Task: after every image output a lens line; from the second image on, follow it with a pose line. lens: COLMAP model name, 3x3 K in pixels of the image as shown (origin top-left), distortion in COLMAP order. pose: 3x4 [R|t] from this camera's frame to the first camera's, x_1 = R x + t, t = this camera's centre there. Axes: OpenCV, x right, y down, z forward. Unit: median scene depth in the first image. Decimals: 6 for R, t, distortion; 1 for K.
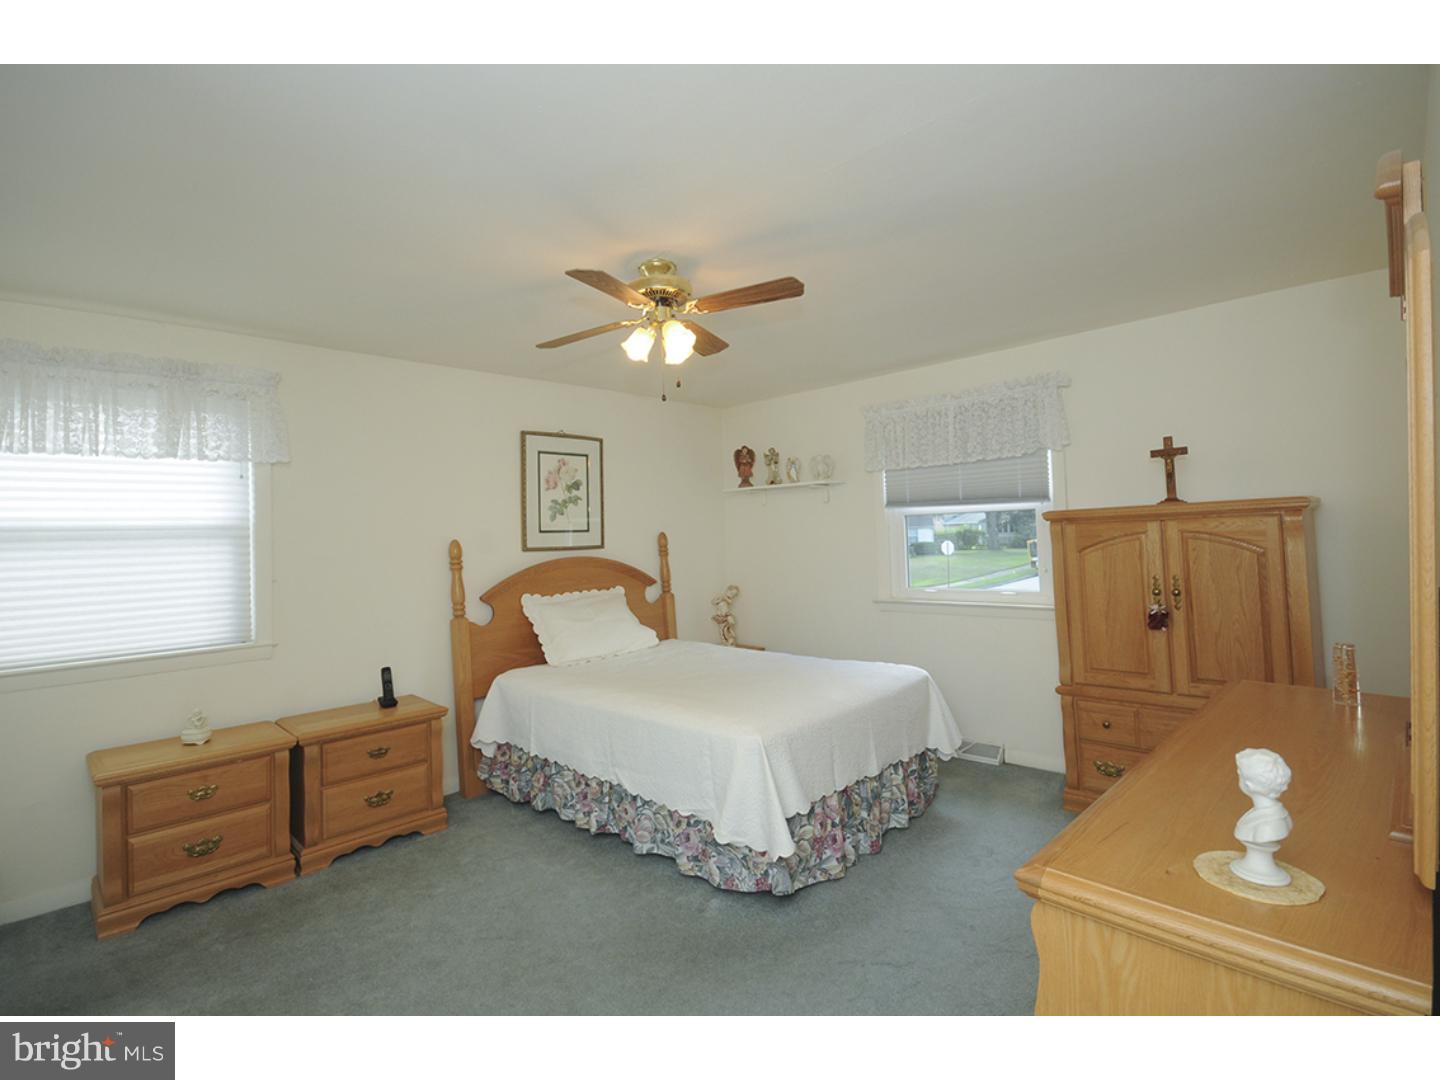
lens RADIAL K [[682.2, 0, 720.6], [0, 682.2, 541.7], [0, 0, 1]] dist [-0.000134, -0.000161]
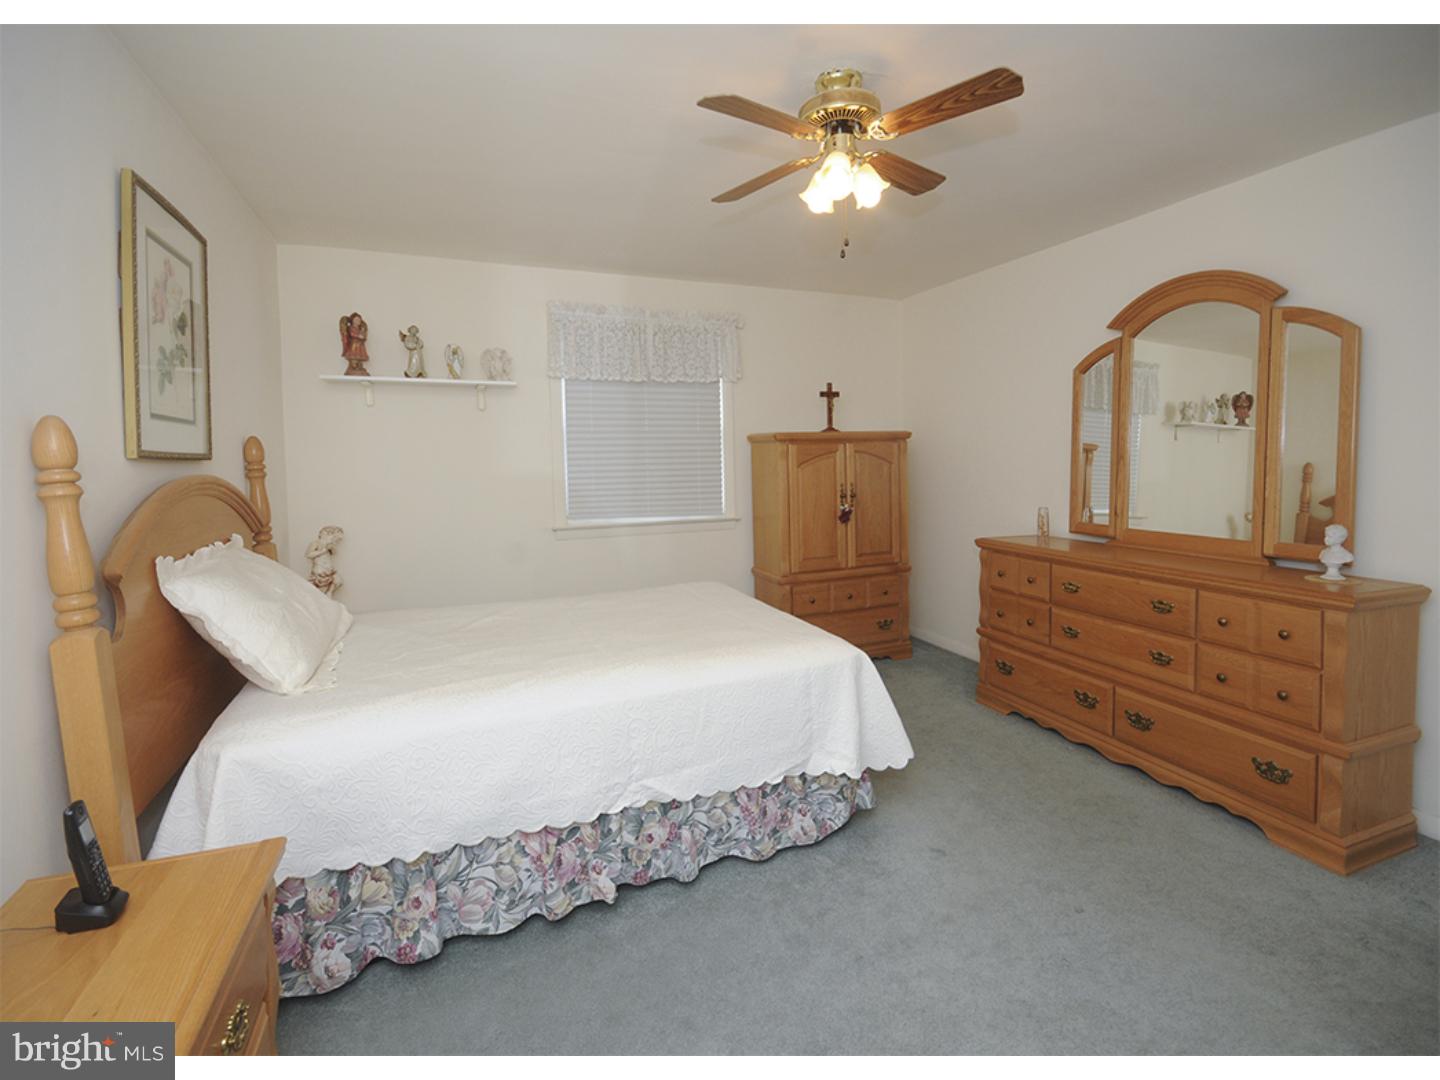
lens RADIAL K [[672.7, 0, 719.2], [0, 672.7, 524.3], [0, 0, 1]] dist [-0.000379, -0.000276]
pose [[0.396594, -0.062332, 0.915875, -0.680434], [0.012255, 0.997963, 0.062612, 0.042178], [-0.917912, -0.013607, 0.396550, 0.655812]]
